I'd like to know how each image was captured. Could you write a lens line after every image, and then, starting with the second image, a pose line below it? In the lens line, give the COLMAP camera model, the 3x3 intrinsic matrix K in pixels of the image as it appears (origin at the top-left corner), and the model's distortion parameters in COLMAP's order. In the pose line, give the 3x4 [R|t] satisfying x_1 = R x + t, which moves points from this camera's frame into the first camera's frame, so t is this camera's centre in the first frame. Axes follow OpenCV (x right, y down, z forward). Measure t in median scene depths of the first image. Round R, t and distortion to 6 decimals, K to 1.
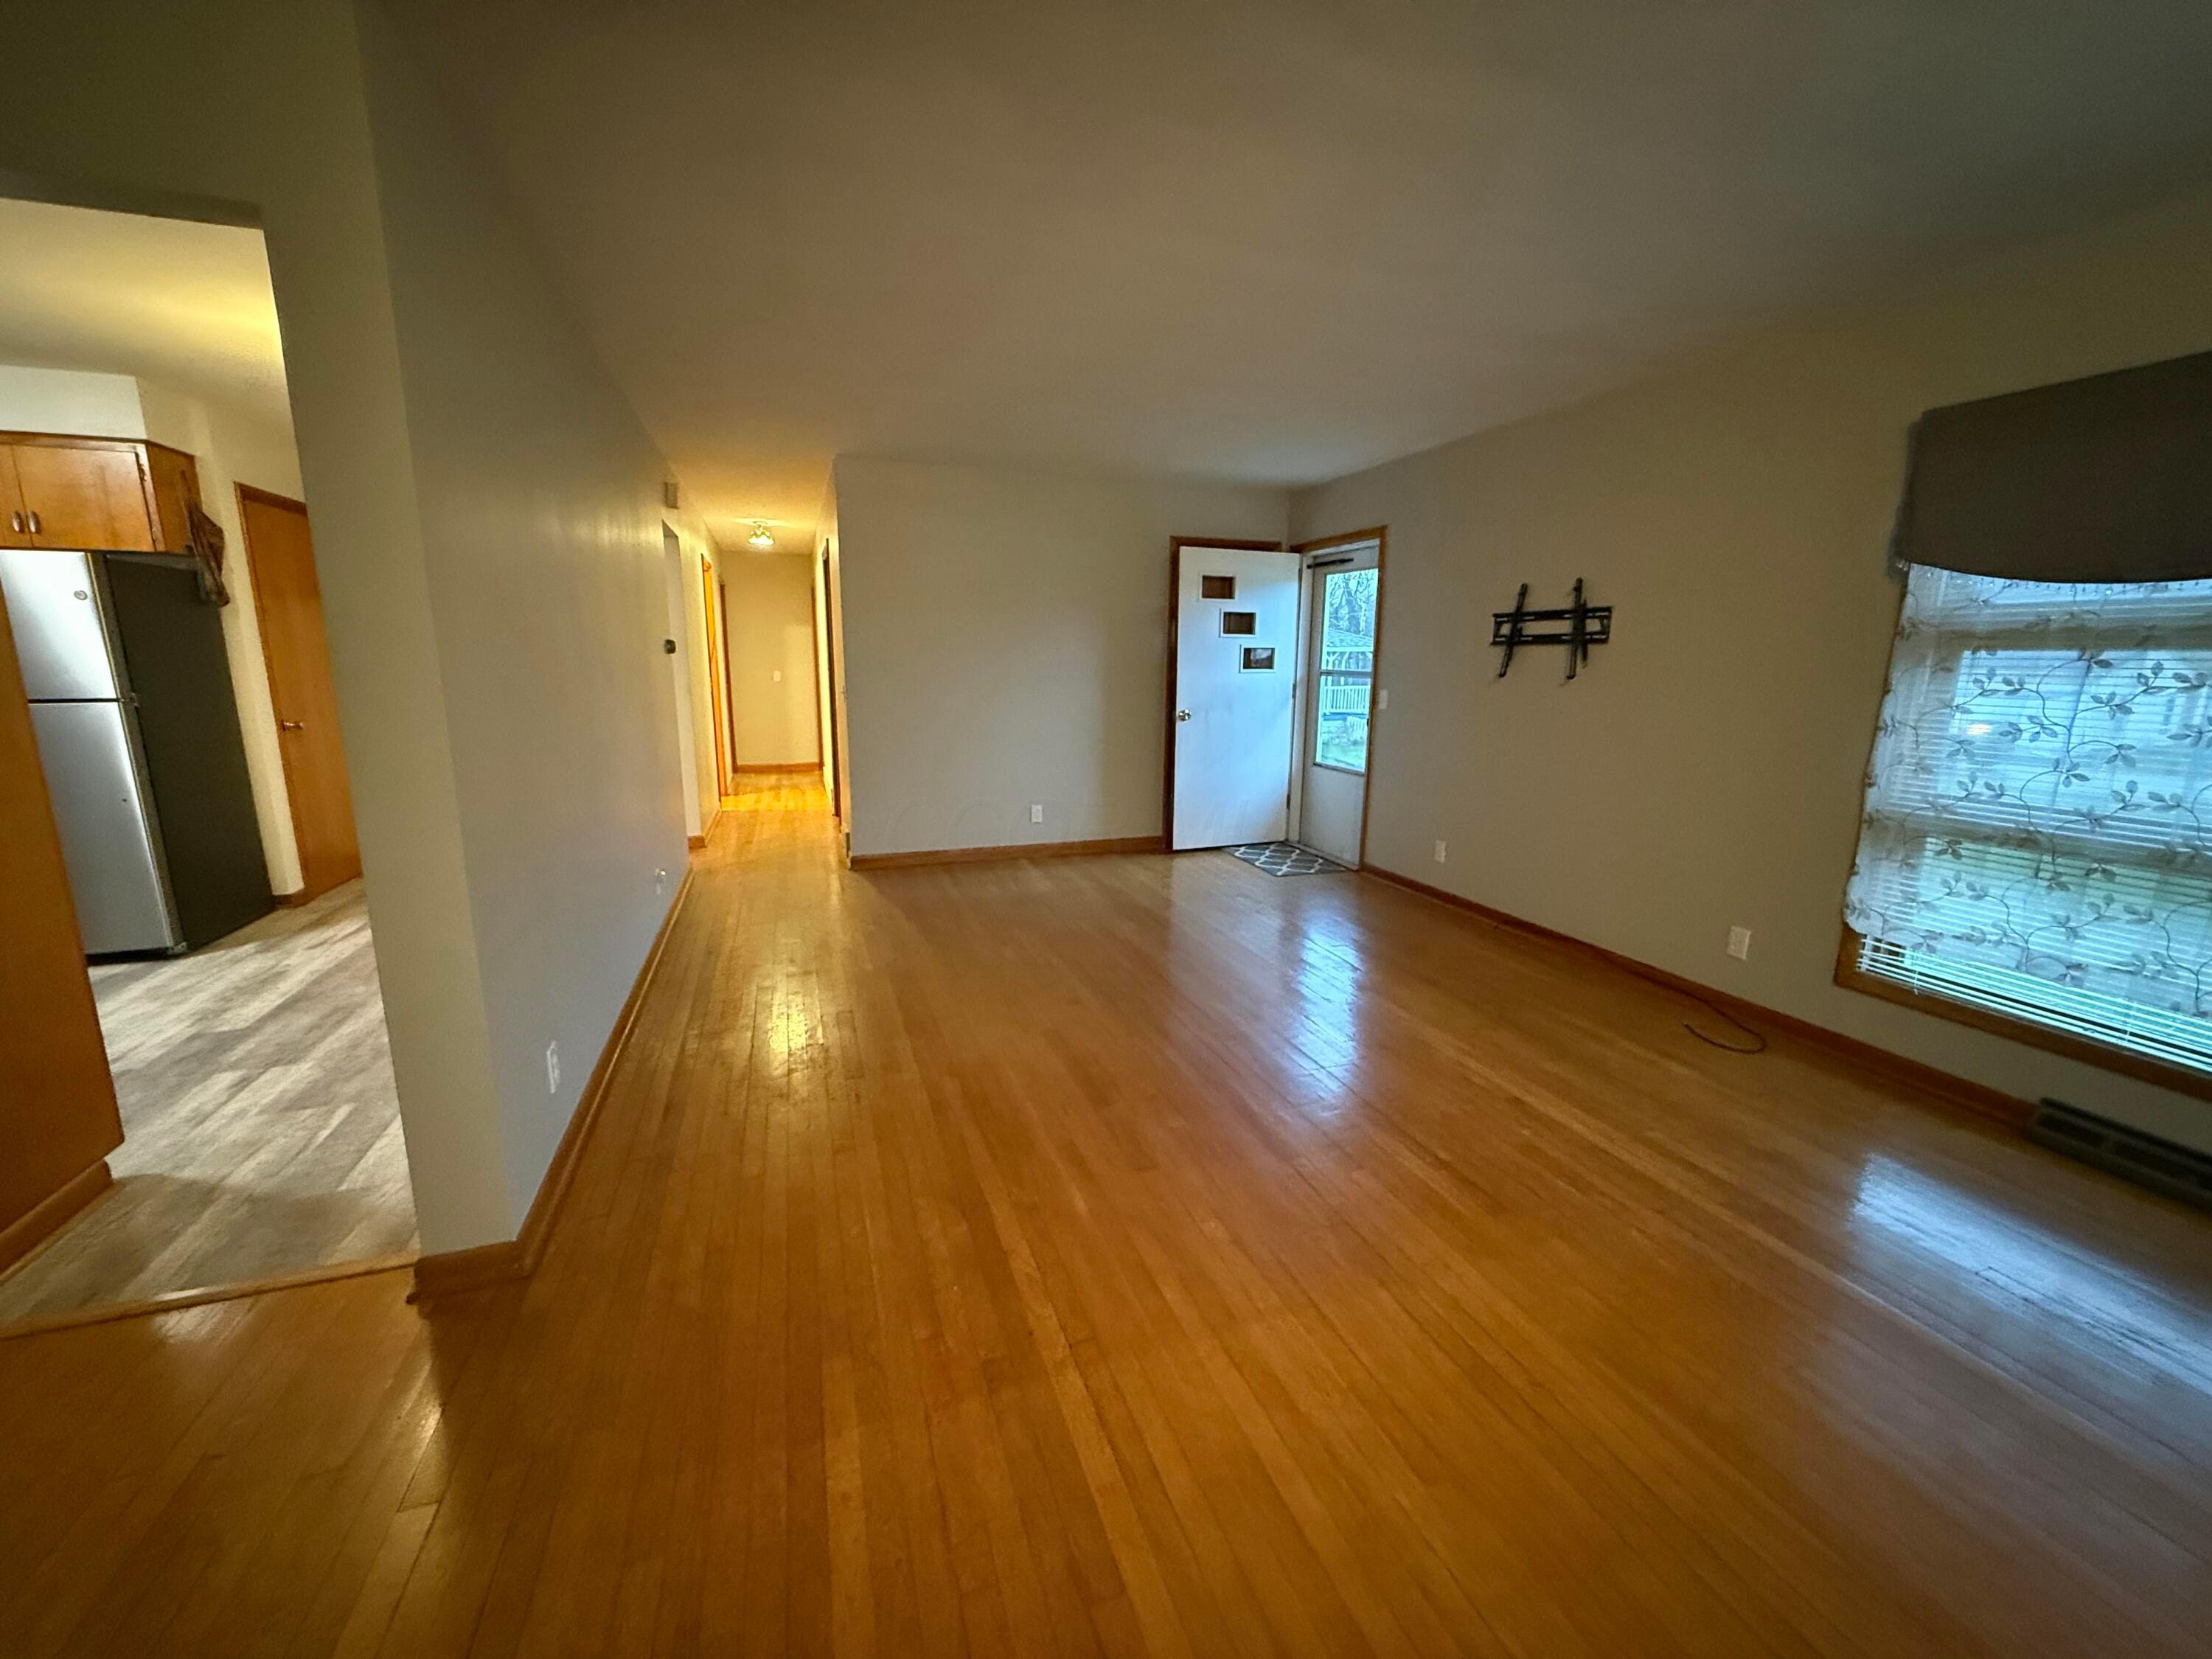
lens RADIAL K [[882.8, 0, 1097.8], [0, 882.8, 832.4], [0, 0, 1]] dist [0.001780, -0.000739]
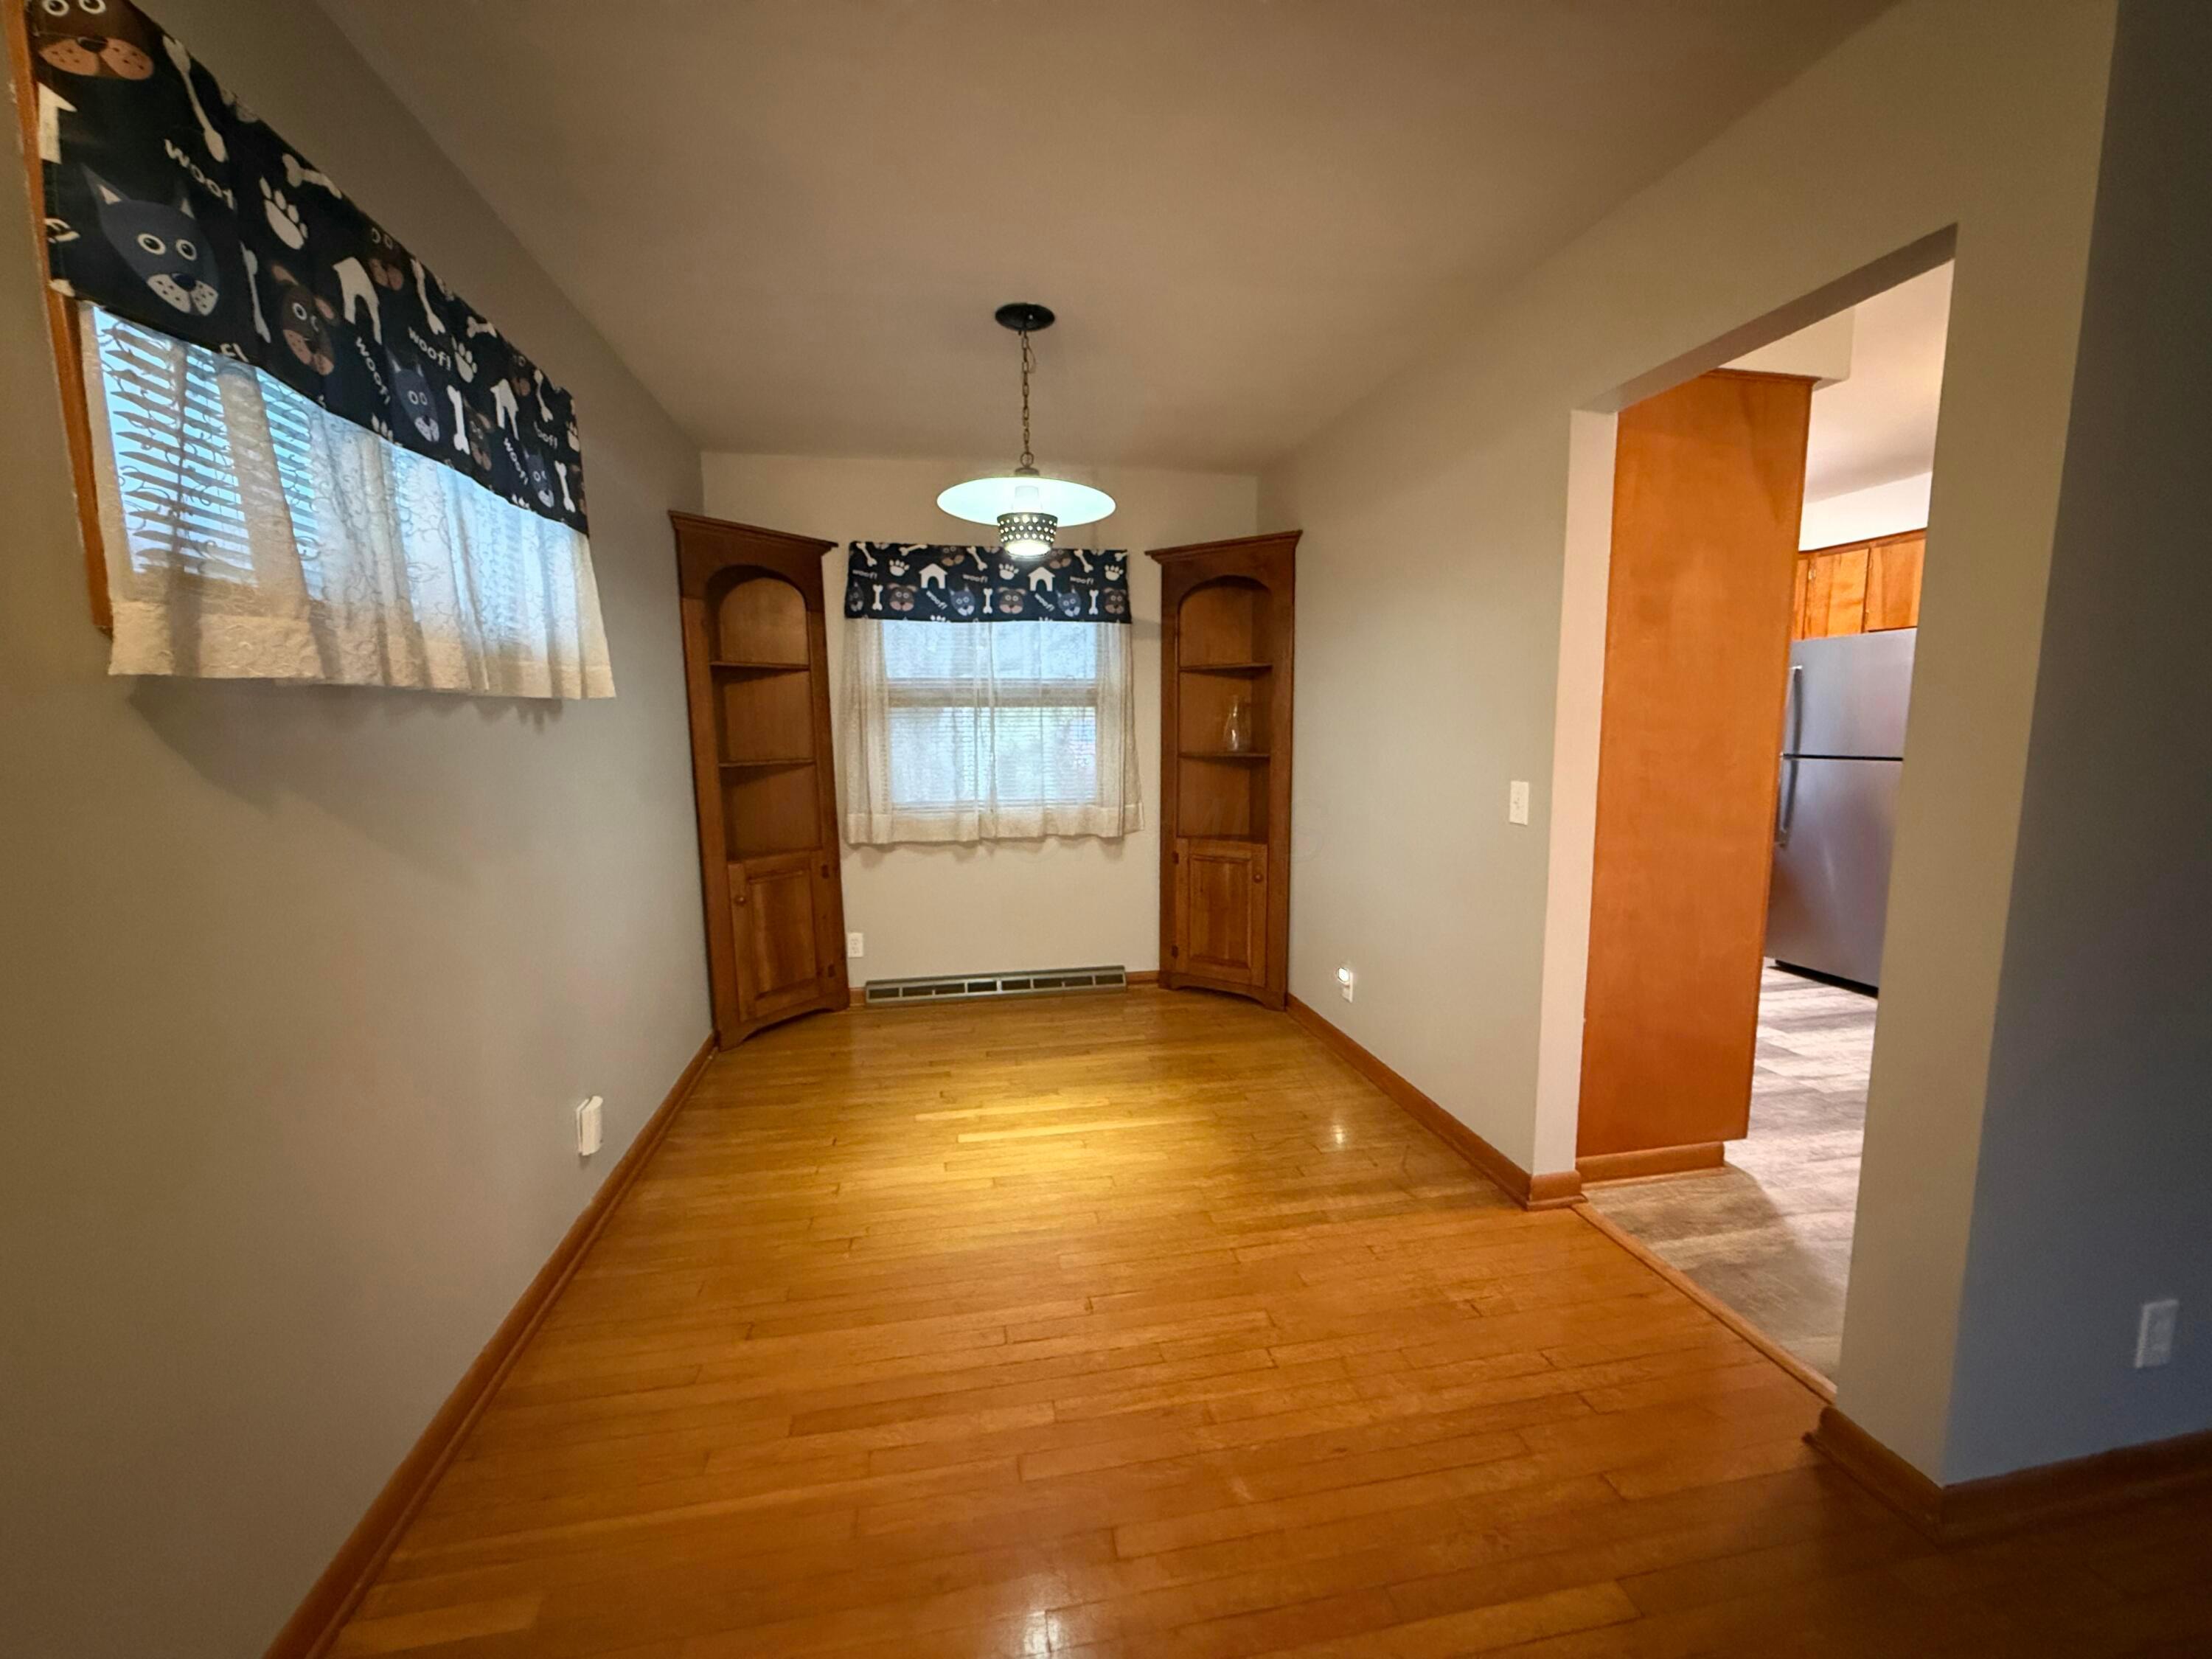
lens RADIAL K [[882.8, 0, 1107.2], [0, 882.8, 823.1], [0, 0, 1]] dist [0.001780, -0.000739]
pose [[-0.138939, 0.107255, -0.984476, 0.079262], [-0.189504, 0.972867, 0.132735, -0.034531], [0.972000, 0.205004, -0.114844, 0.193503]]
